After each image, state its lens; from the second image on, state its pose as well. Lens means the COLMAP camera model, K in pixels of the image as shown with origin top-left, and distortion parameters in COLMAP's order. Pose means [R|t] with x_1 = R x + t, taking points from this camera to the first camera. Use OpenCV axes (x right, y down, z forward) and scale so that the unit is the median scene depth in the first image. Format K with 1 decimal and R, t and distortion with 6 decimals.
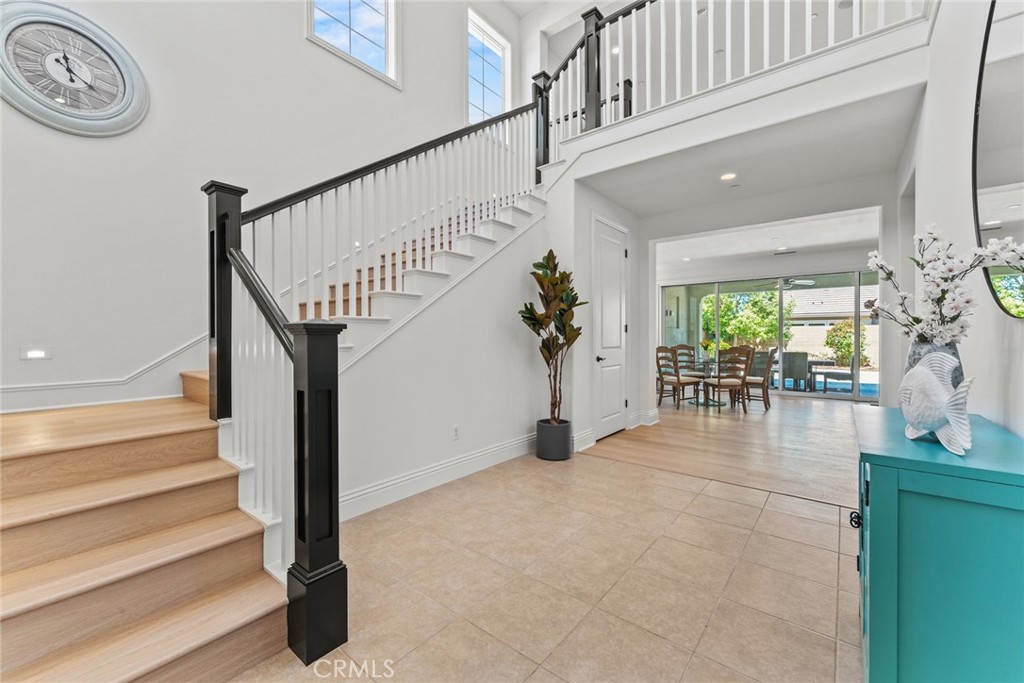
lens RADIAL K [[408.4, 0, 509.7], [0, 408.4, 339.3], [0, 0, 1]] dist [0.002803, -0.000606]
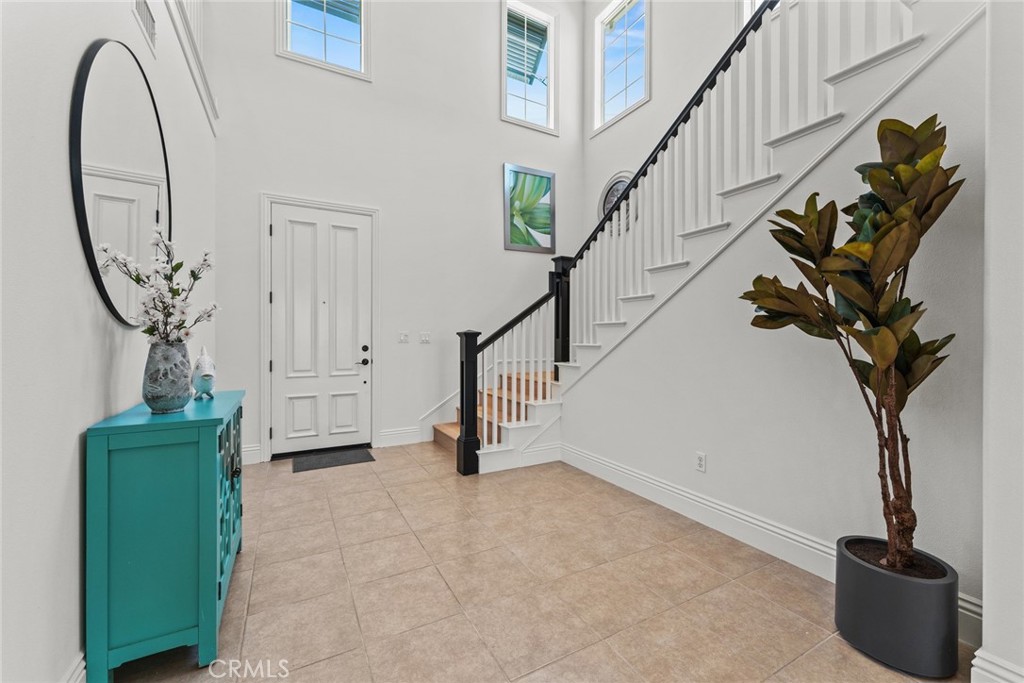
lens RADIAL K [[408.4, 0, 510.0], [0, 408.4, 340.2], [0, 0, 1]] dist [0.002803, -0.000606]
pose [[-0.375024, 0.006641, -0.926991, 0.961953], [-0.006947, 0.999926, 0.009974, -0.008982], [0.926989, 0.010180, -0.374950, 1.281124]]
